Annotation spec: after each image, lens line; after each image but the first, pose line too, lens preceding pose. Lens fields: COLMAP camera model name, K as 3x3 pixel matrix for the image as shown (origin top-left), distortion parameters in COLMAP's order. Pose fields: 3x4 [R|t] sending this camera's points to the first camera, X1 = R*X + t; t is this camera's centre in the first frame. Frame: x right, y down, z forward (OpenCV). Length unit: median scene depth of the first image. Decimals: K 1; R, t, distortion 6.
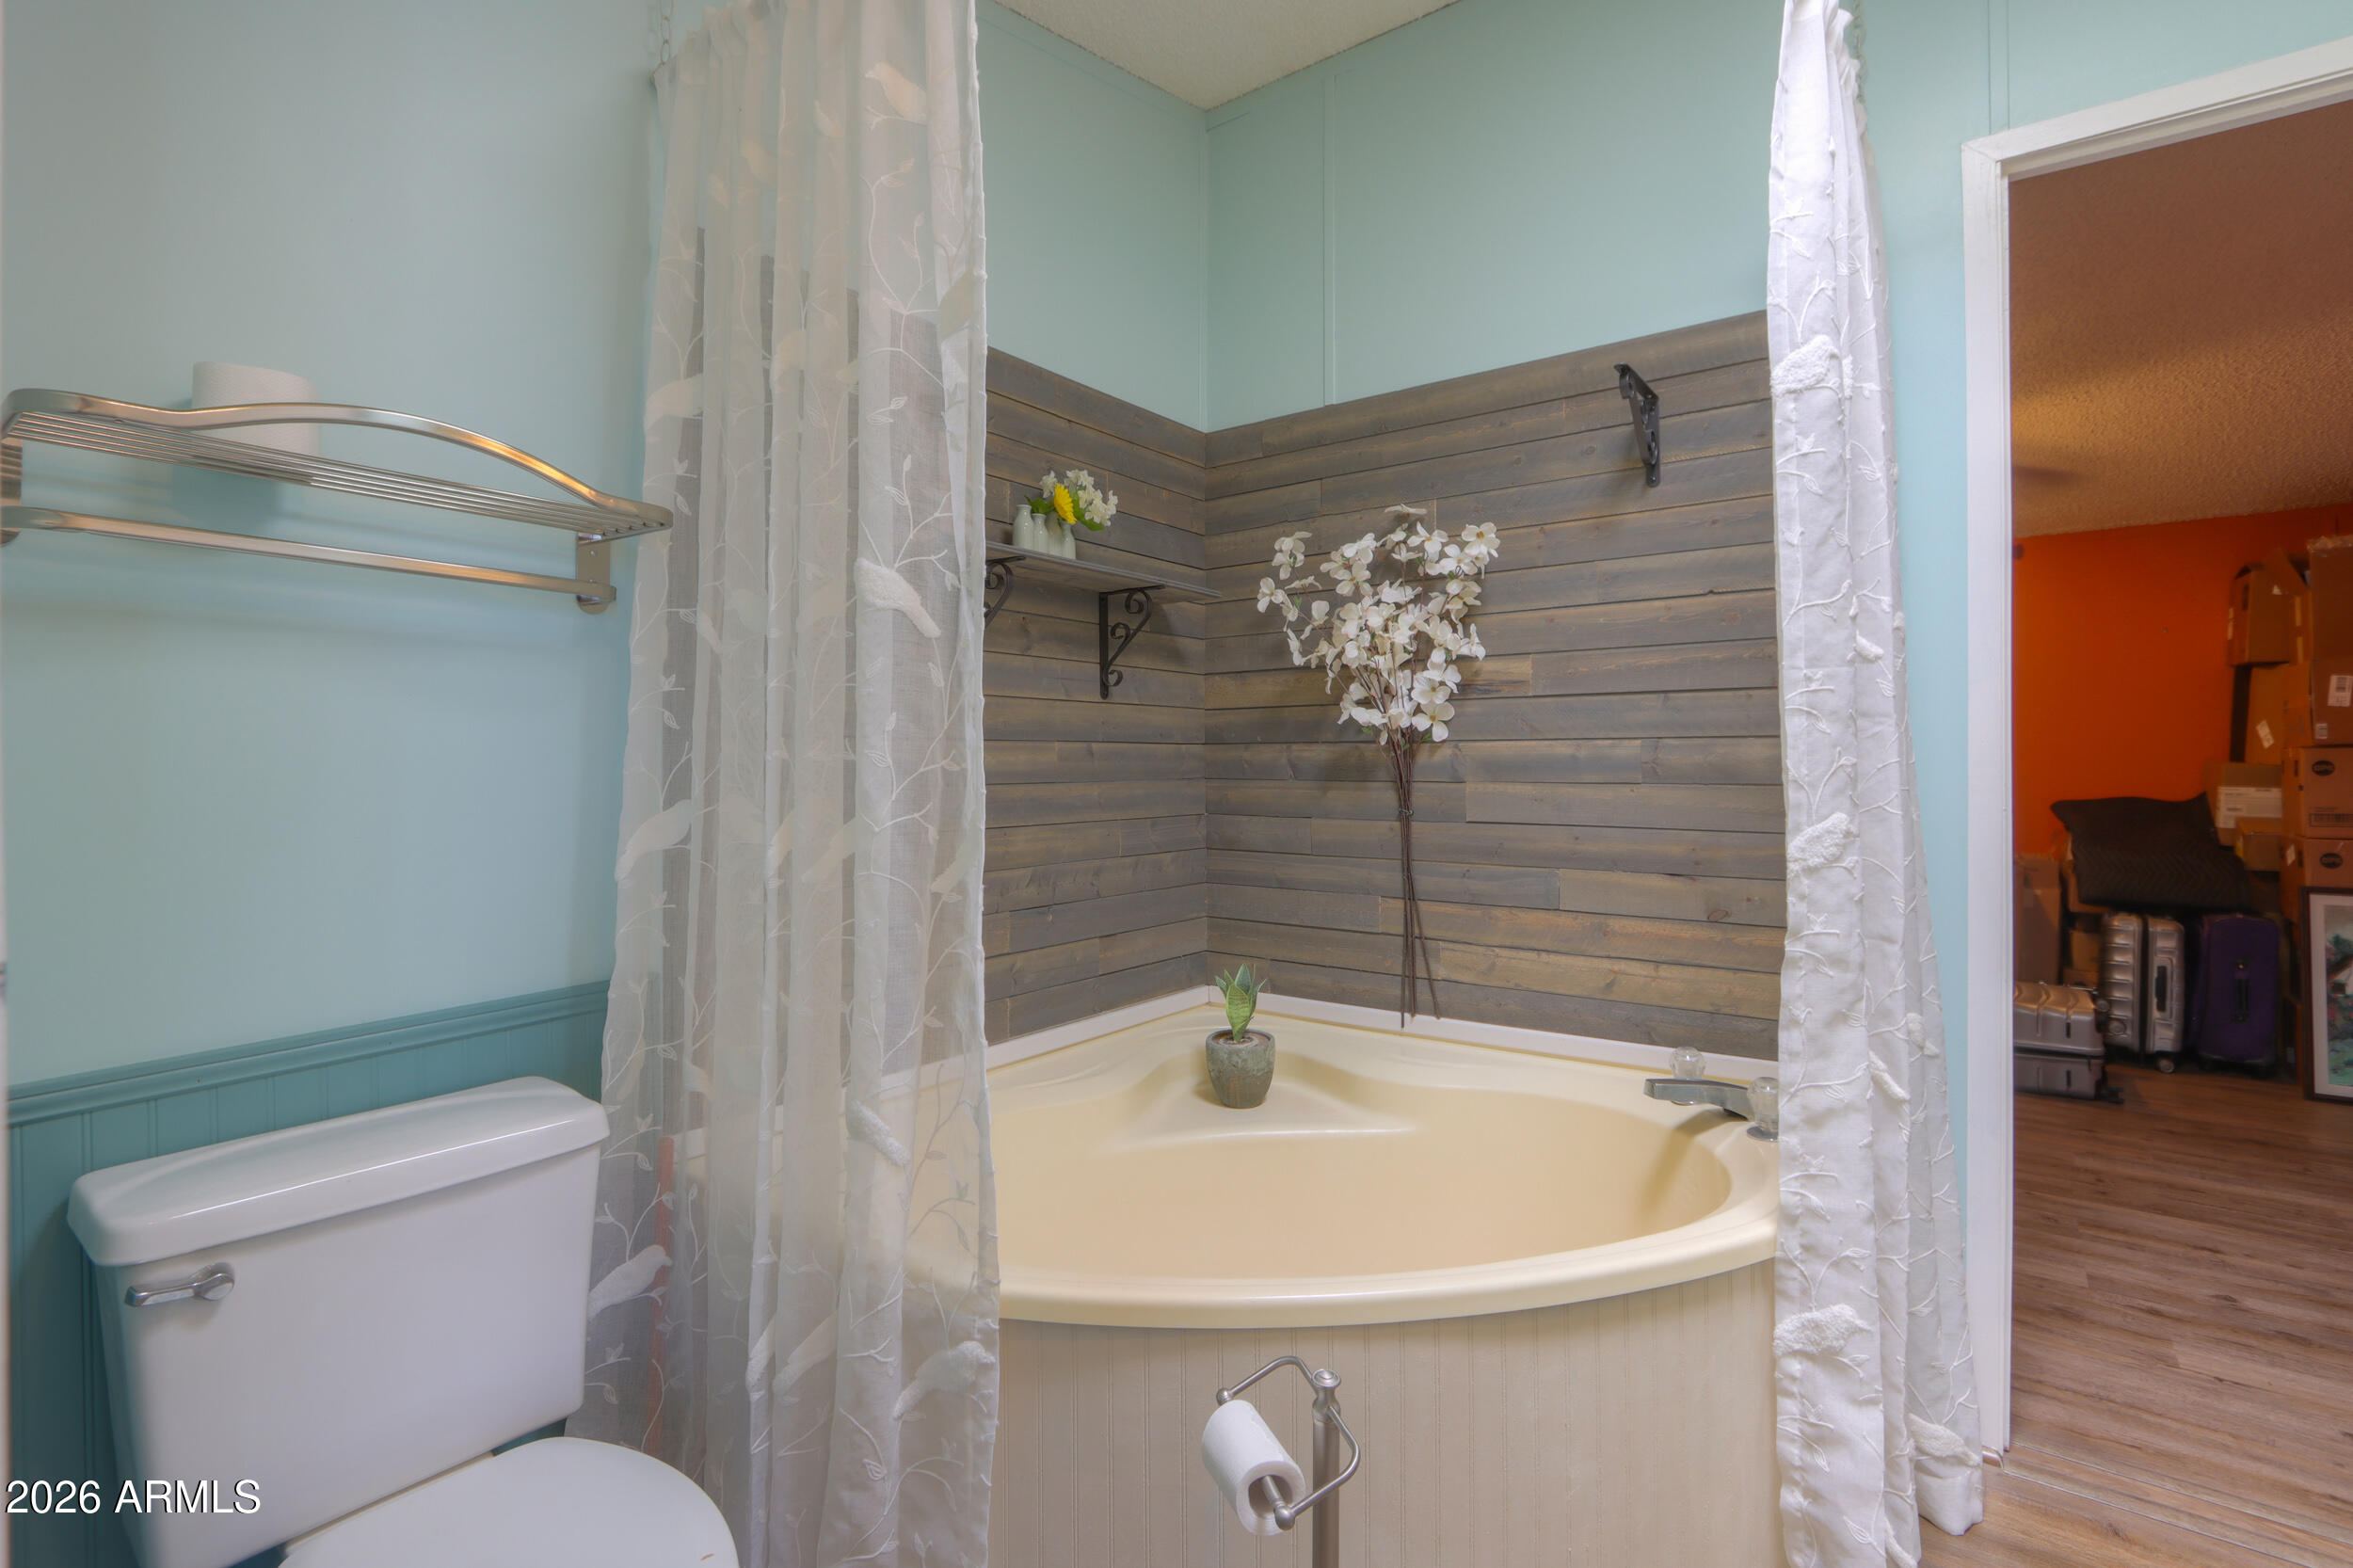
lens RADIAL K [[1084.9, 0, 1178.5], [0, 1084.9, 771.1], [0, 0, 1]] dist [-0.004575, -0.000132]
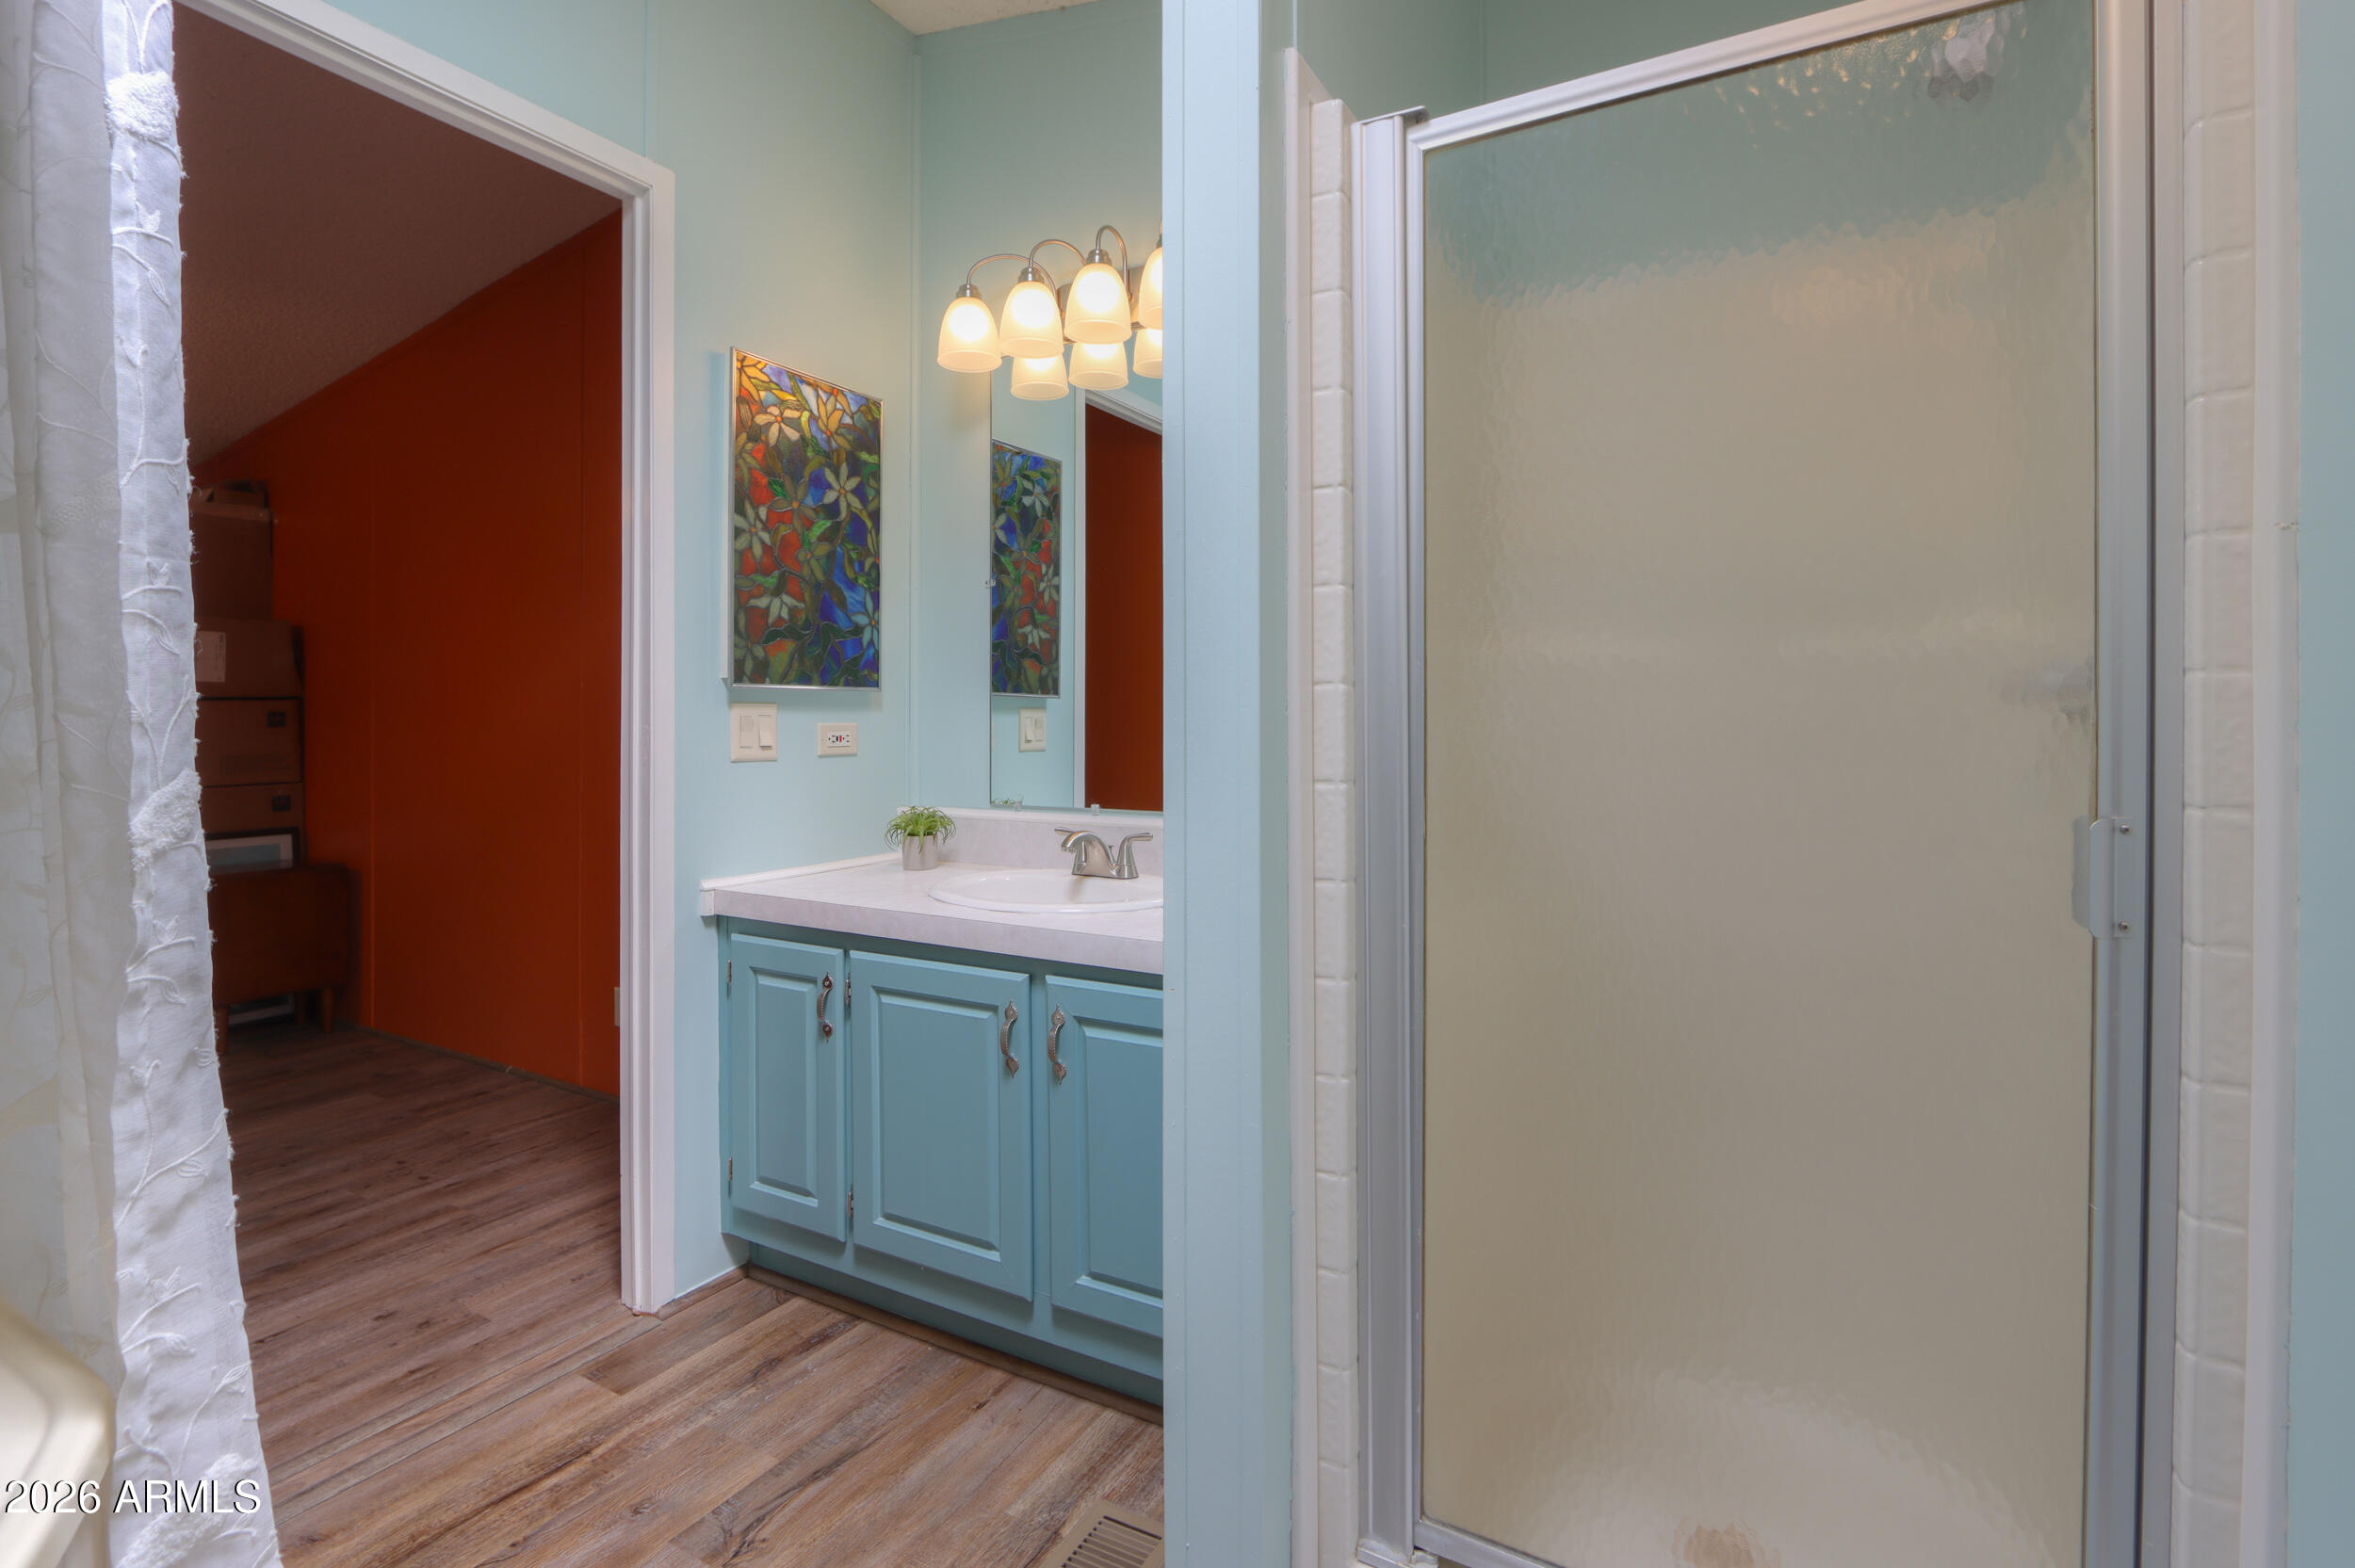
lens RADIAL K [[1085.7, 0, 1165.9], [0, 1085.7, 730.2], [0, 0, 1]] dist [-0.004575, -0.000132]
pose [[-0.140142, -0.000283, 0.990131, -0.134779], [-0.003276, 0.999995, -0.000178, 0.008977], [-0.990126, -0.003268, -0.140142, 0.368225]]
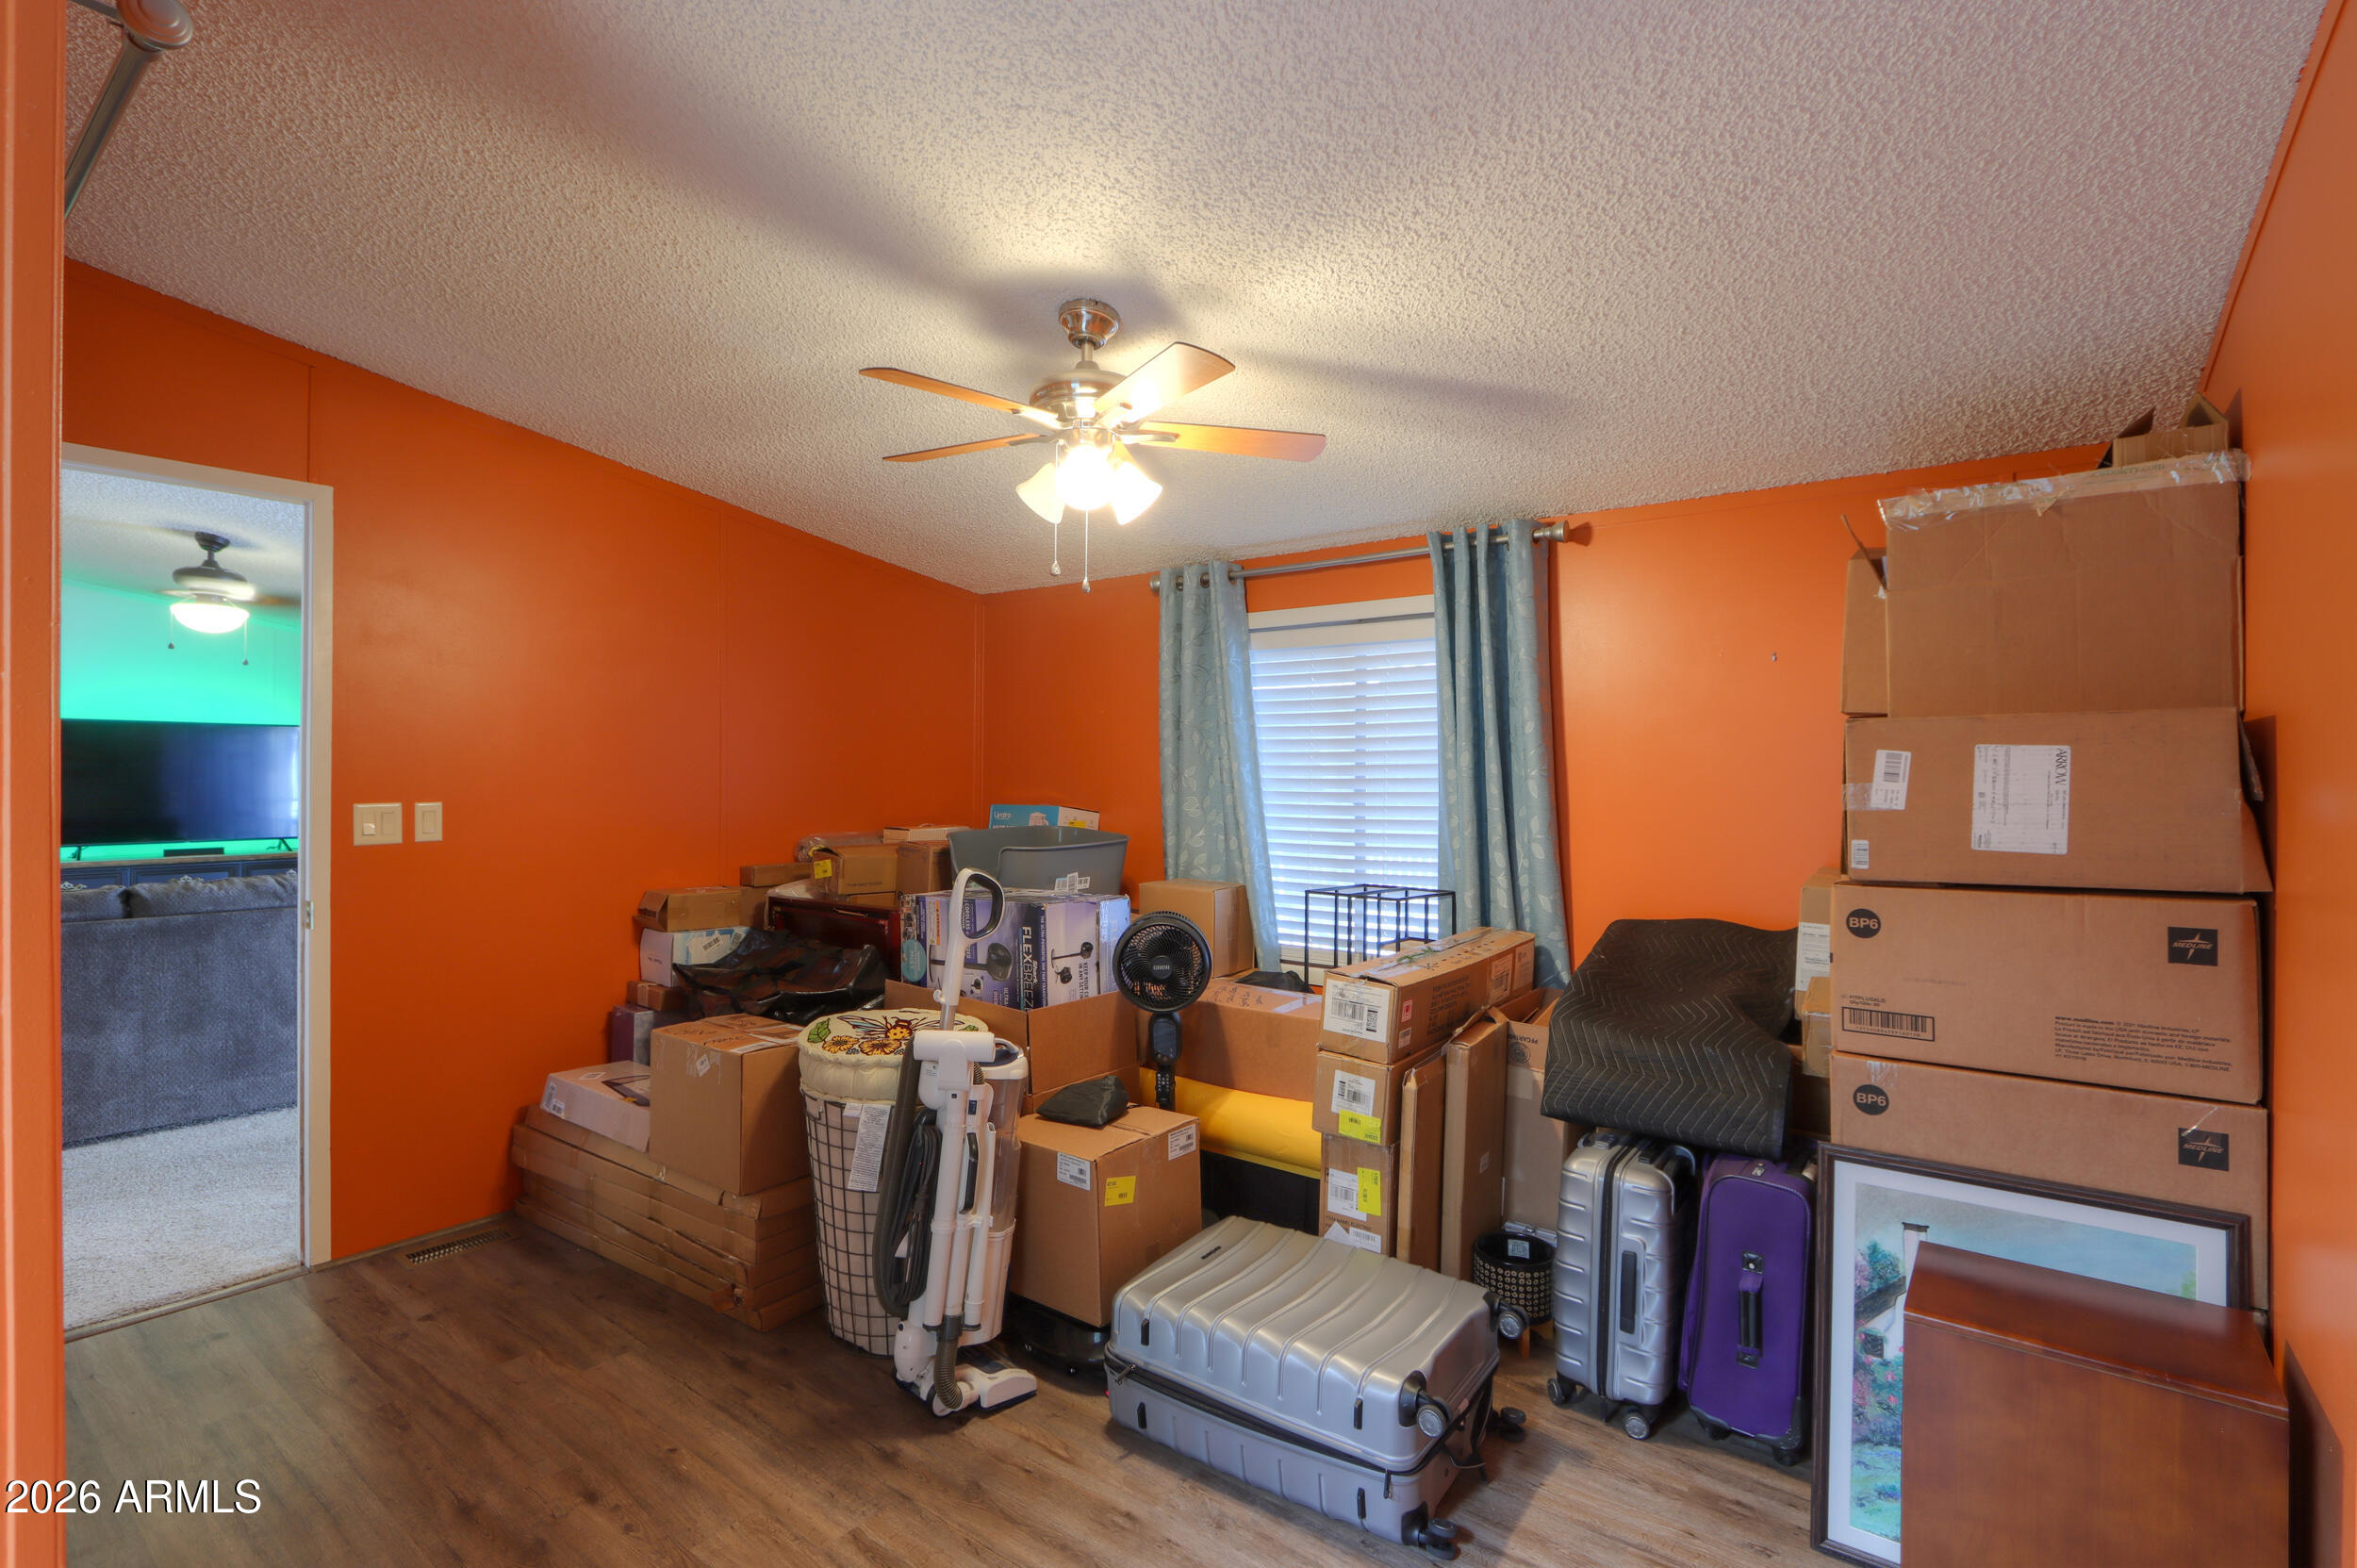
lens RADIAL K [[1086.8, 0, 1177.8], [0, 1086.8, 786.6], [0, 0, 1]] dist [-0.004575, -0.000132]
pose [[0.999924, 0.011966, -0.002894, 1.462284], [-0.011956, 0.999923, 0.003332, -0.138027], [0.002933, -0.003297, 0.999990, 0.937493]]
